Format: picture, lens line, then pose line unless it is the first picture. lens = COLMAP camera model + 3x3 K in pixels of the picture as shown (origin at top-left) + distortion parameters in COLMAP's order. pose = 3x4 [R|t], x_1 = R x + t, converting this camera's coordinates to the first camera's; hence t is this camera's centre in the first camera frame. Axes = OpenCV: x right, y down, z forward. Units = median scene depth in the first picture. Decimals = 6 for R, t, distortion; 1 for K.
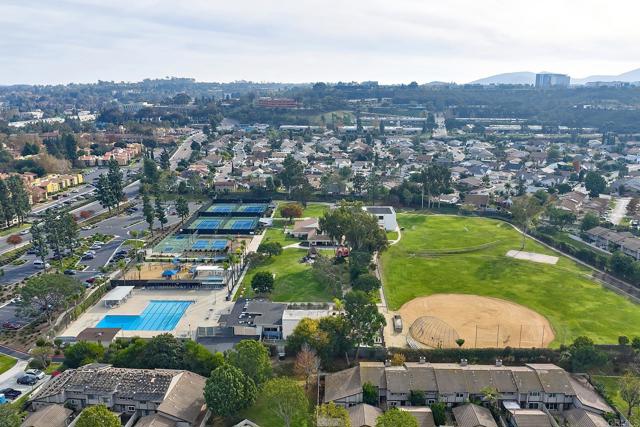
lens RADIAL K [[531.0, 0, 323.7], [0, 531.0, 209.3], [0, 0, 1]] dist [0.010515, -0.007877]
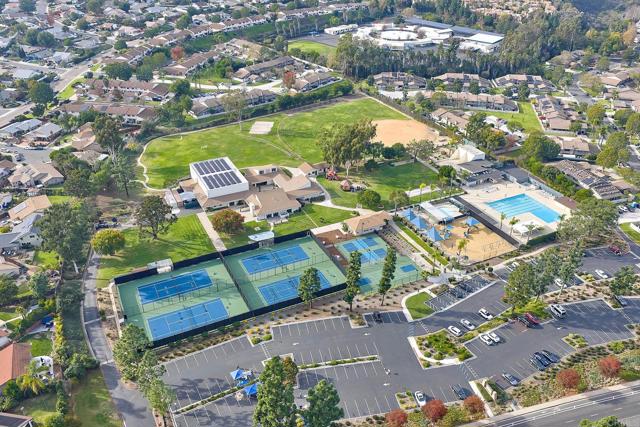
lens RADIAL K [[531.0, 0, 323.7], [0, 531.0, 209.3], [0, 0, 1]] dist [0.010515, -0.007877]
pose [[-0.458222, -0.440634, 0.771929, -0.727192], [0.188004, 0.800772, 0.568699, -0.427385], [-0.868727, 0.405716, -0.284090, 1.161192]]
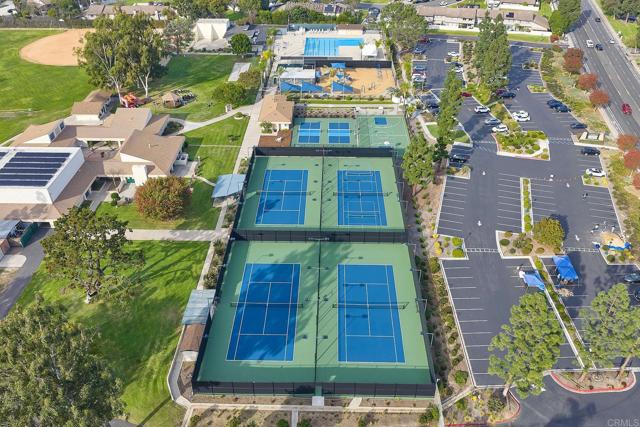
lens RADIAL K [[531.0, 0, 323.7], [0, 531.0, 209.3], [0, 0, 1]] dist [0.010515, -0.007877]
pose [[-0.999984, -0.002468, -0.005021, -0.192391], [-0.005373, 0.673927, 0.738778, -0.308180], [0.001560, 0.738794, -0.673930, 1.367739]]
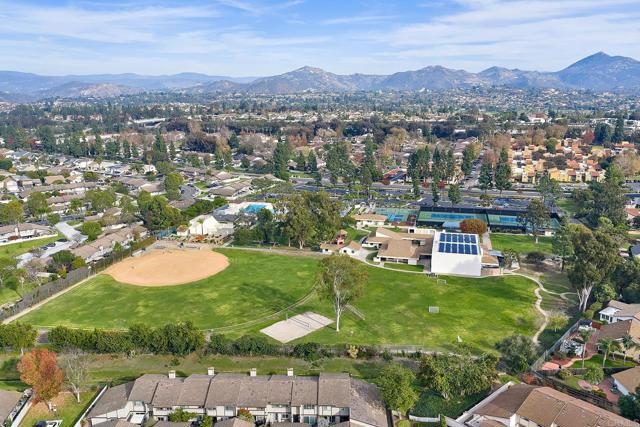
lens RADIAL K [[531.0, 0, 323.7], [0, 531.0, 209.3], [0, 0, 1]] dist [0.010515, -0.007877]
pose [[-0.221234, 0.213006, -0.951674, 0.884981], [-0.215492, 0.941056, 0.260725, -0.213237], [0.951114, 0.262759, -0.162292, 0.960965]]
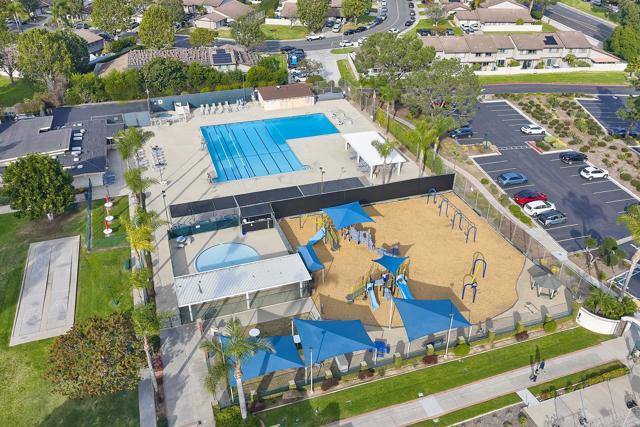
lens RADIAL K [[531.0, 0, 323.7], [0, 531.0, 209.3], [0, 0, 1]] dist [0.010515, -0.007877]
pose [[-0.939619, 0.169663, -0.297206, -0.129070], [-0.085901, 0.723724, 0.684722, -0.086851], [0.331267, 0.668908, -0.665451, 0.908783]]
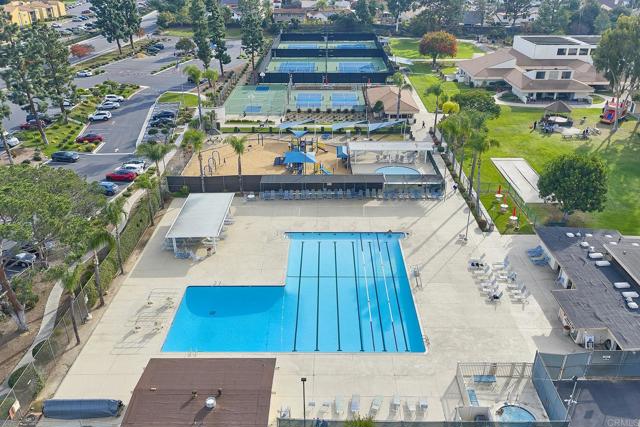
lens RADIAL K [[531.0, 0, 323.7], [0, 531.0, 209.3], [0, 0, 1]] dist [0.010515, -0.007877]
pose [[0.999923, -0.006523, 0.010541, -0.204771], [0.003883, 0.972369, 0.233419, 0.044657], [-0.011772, -0.233360, 0.972319, 0.426856]]
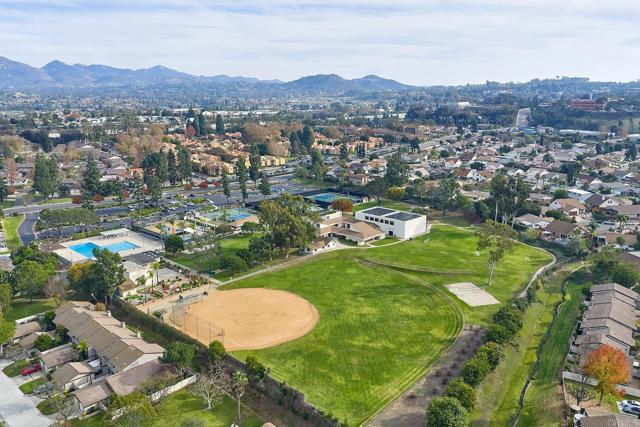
lens RADIAL K [[531.0, 0, 323.7], [0, 531.0, 209.3], [0, 0, 1]] dist [0.010515, -0.007877]
pose [[0.735660, 0.149693, -0.660604, 0.650492], [-0.150222, 0.987044, 0.056374, -0.044408], [0.660484, 0.057765, 0.748615, 0.201658]]
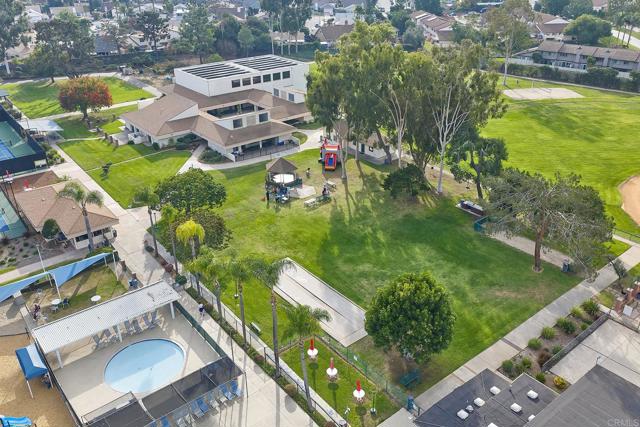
lens RADIAL K [[531.0, 0, 323.7], [0, 531.0, 209.3], [0, 0, 1]] dist [0.010515, -0.007877]
pose [[0.765458, -0.293268, 0.572772, -0.202461], [0.148951, 0.946685, 0.285658, -0.002911], [-0.626009, -0.133344, 0.768331, 0.559675]]
